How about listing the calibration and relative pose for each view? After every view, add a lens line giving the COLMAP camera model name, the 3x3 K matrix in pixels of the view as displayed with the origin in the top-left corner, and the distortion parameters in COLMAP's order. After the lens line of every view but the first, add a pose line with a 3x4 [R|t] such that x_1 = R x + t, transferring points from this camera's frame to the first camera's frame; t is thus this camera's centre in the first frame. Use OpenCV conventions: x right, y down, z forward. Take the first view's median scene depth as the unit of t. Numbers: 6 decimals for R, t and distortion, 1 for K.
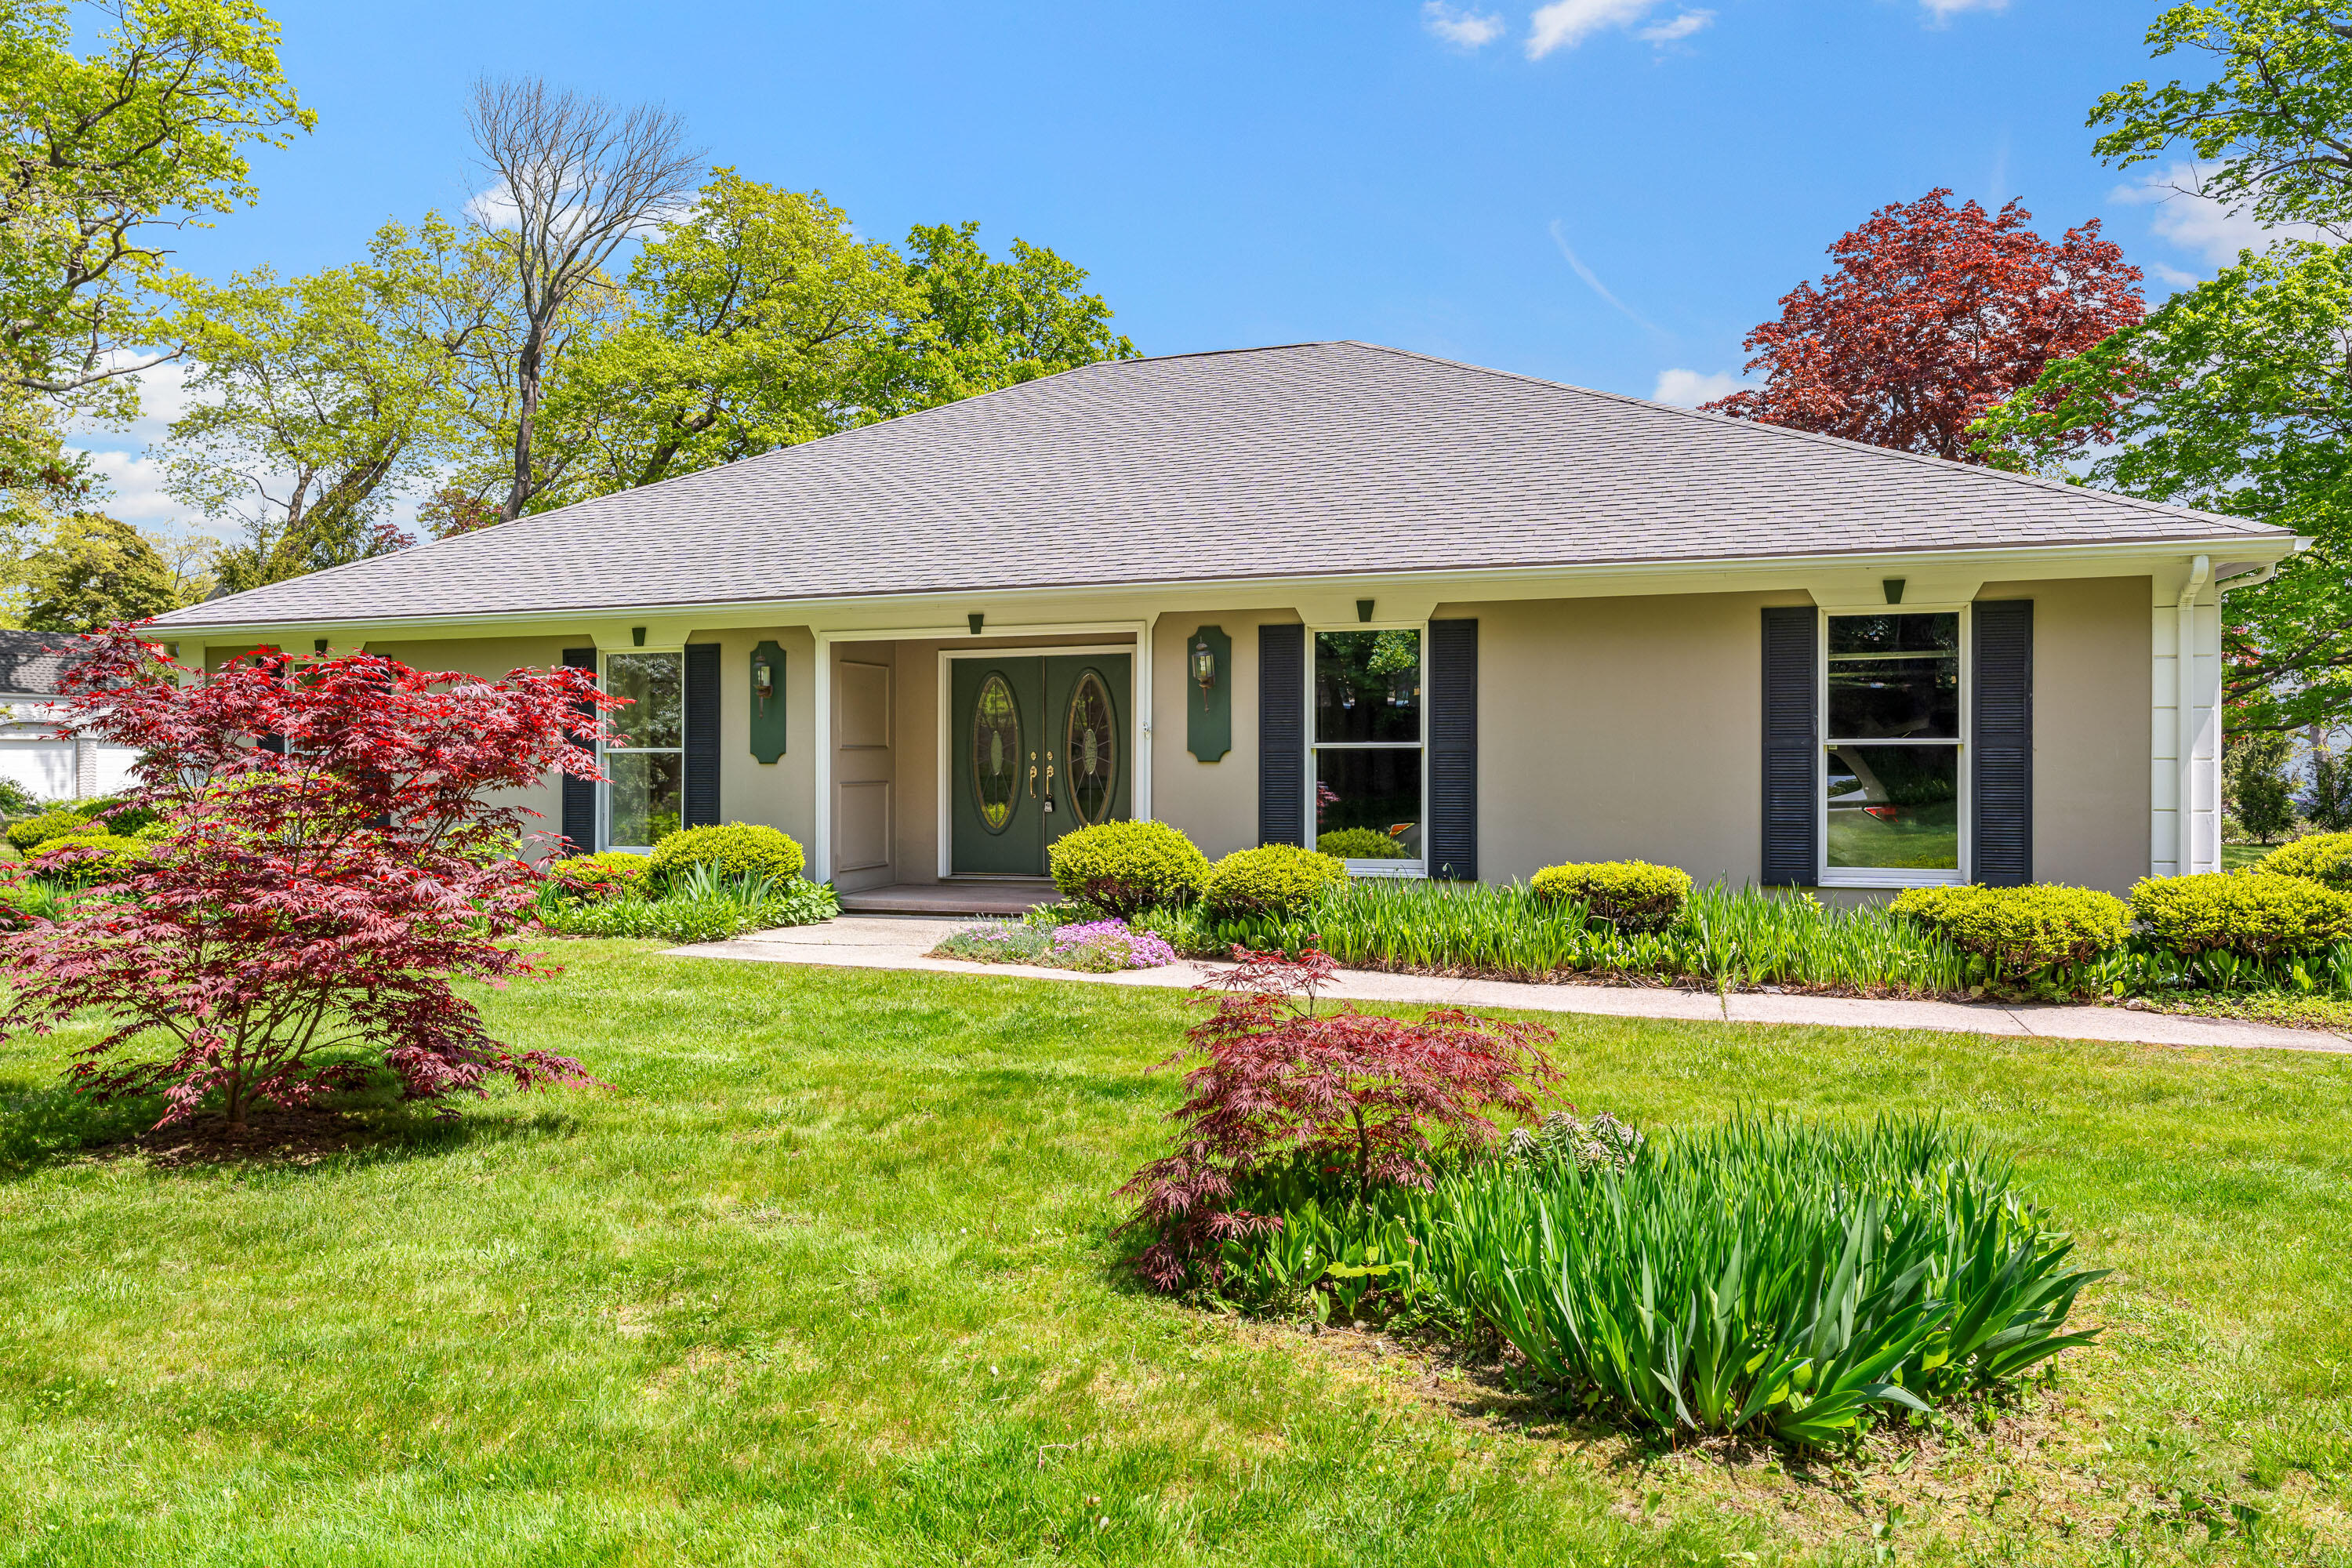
lens RADIAL K [[1561.2, 0, 1176.8], [0, 1561.2, 822.4], [0, 0, 1]] dist [0.000592, 0.000443]
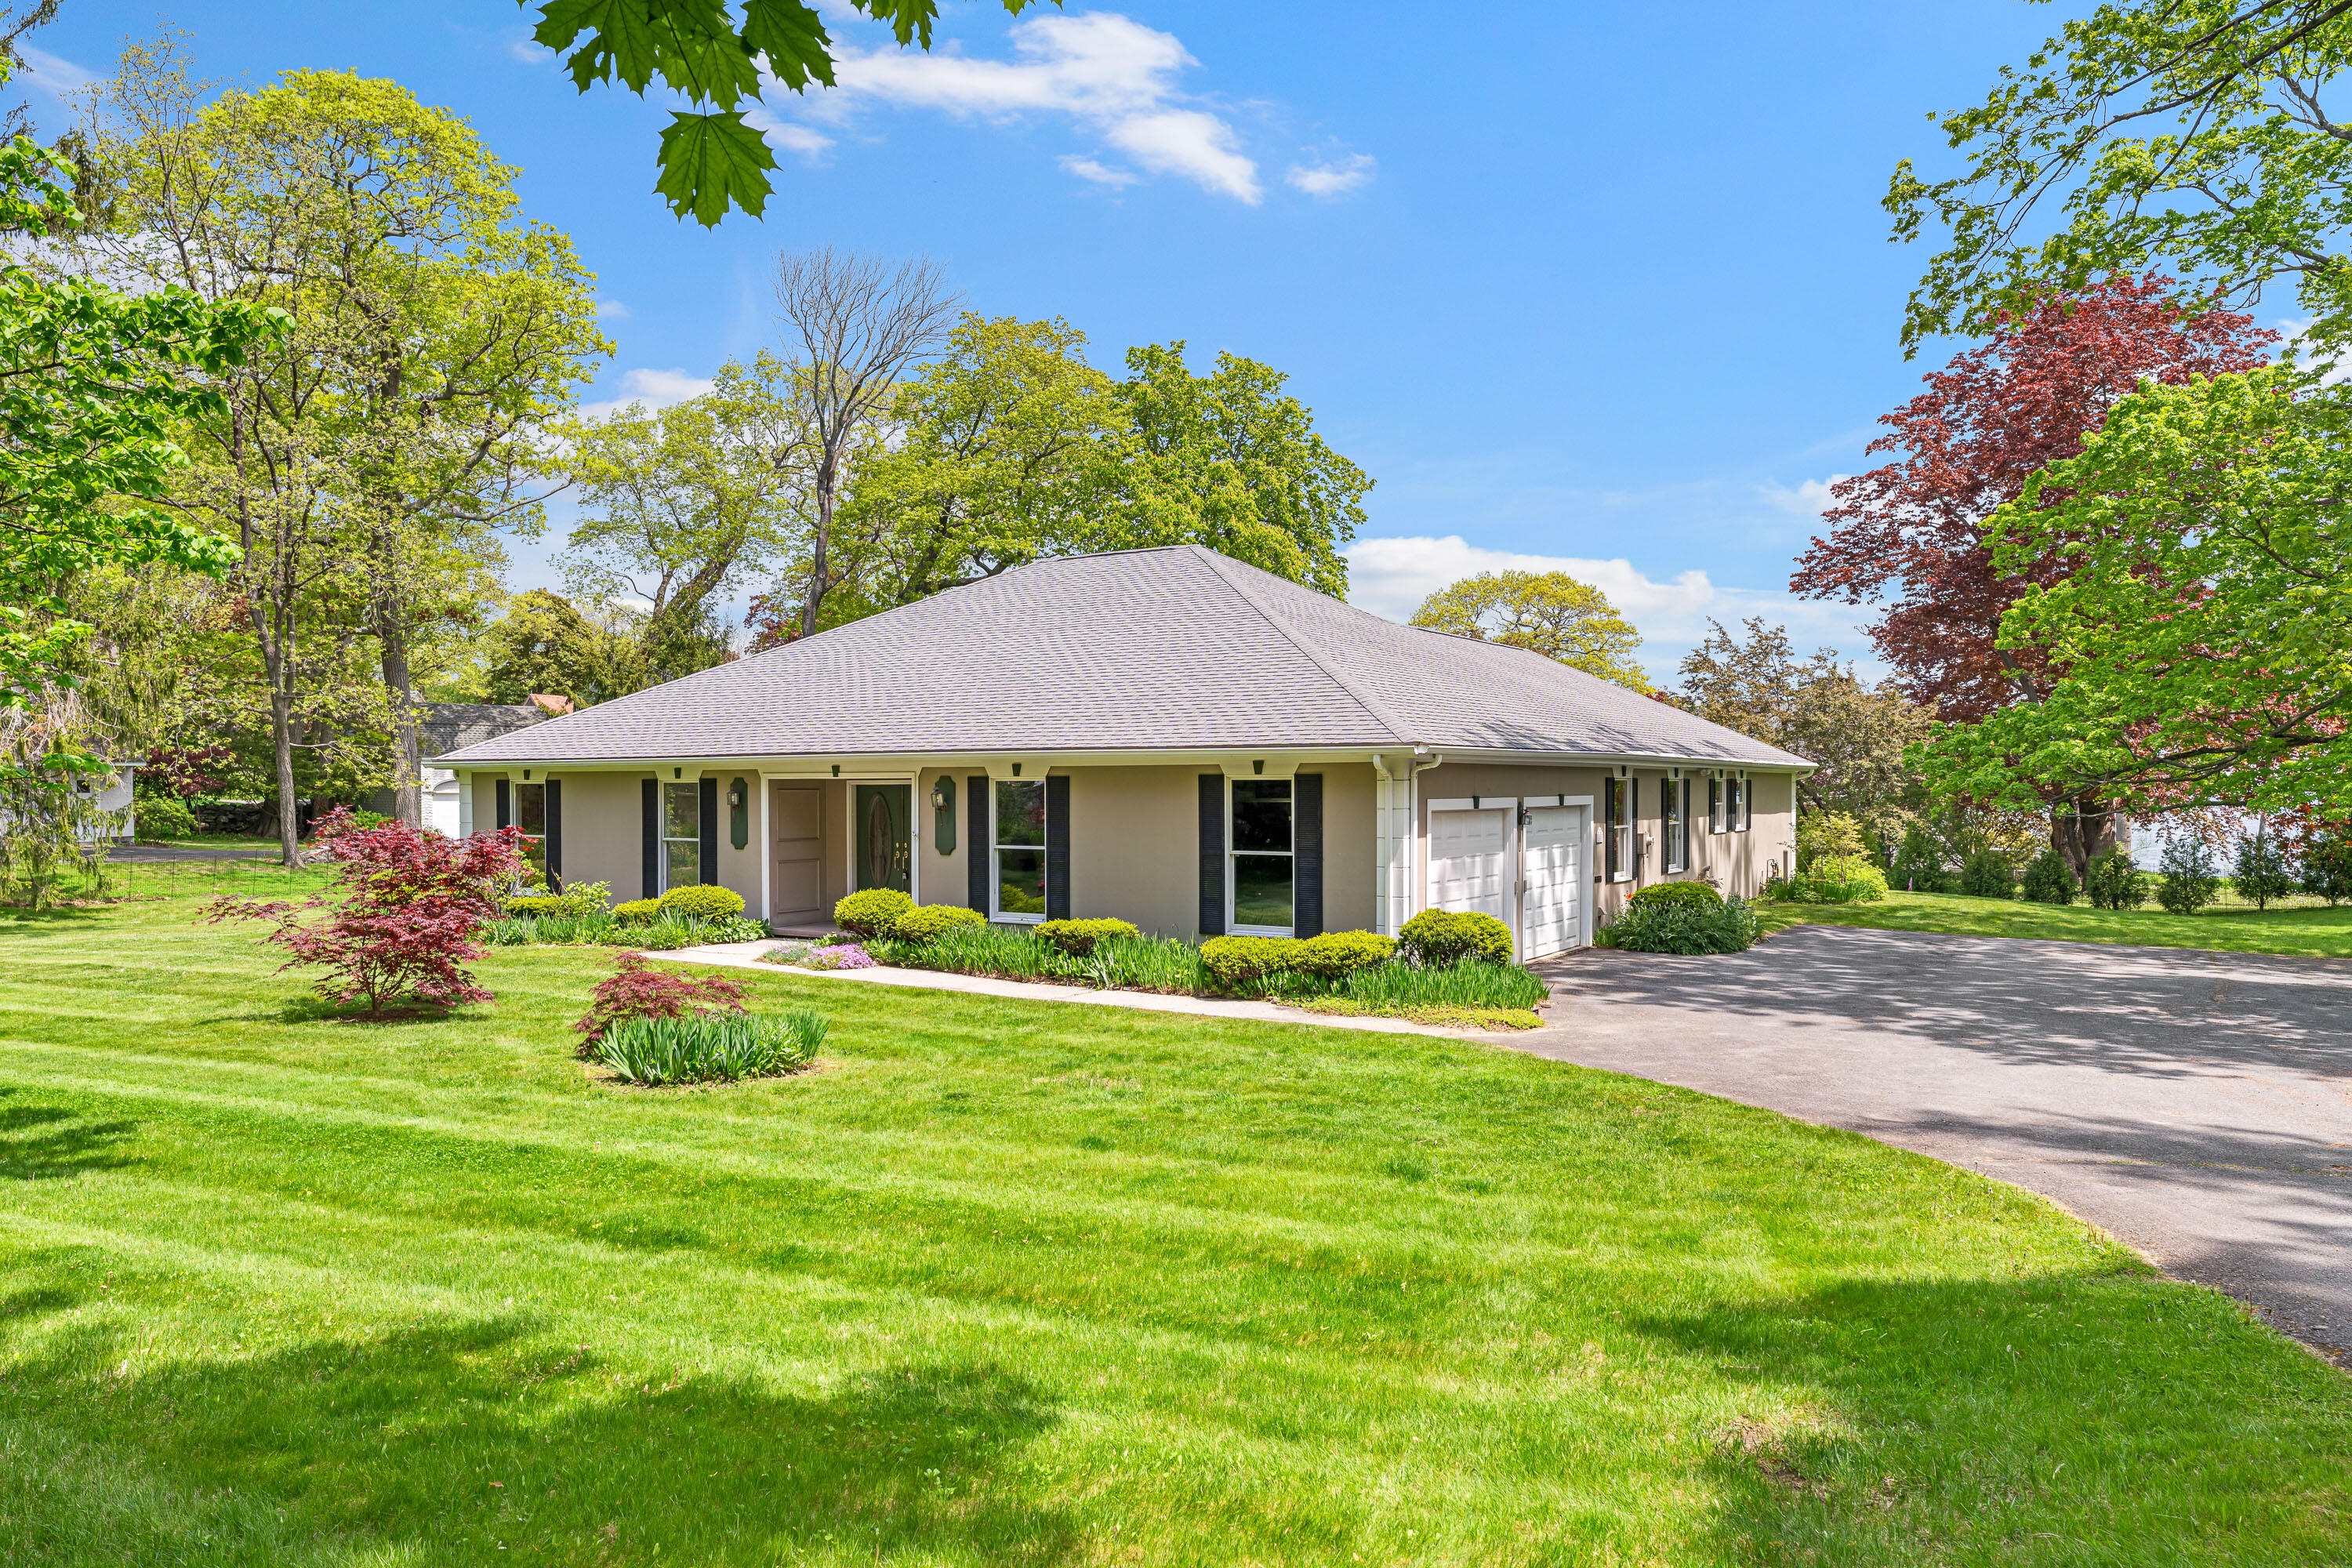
lens RADIAL K [[1544.6, 0, 1178.8], [0, 1544.6, 921.0], [0, 0, 1]] dist [0.002869, 0.001497]
pose [[0.974498, 0.021849, -0.223328, 0.576751], [-0.012409, 0.998973, 0.043586, -0.038165], [0.224051, -0.039703, 0.973768, -0.536768]]
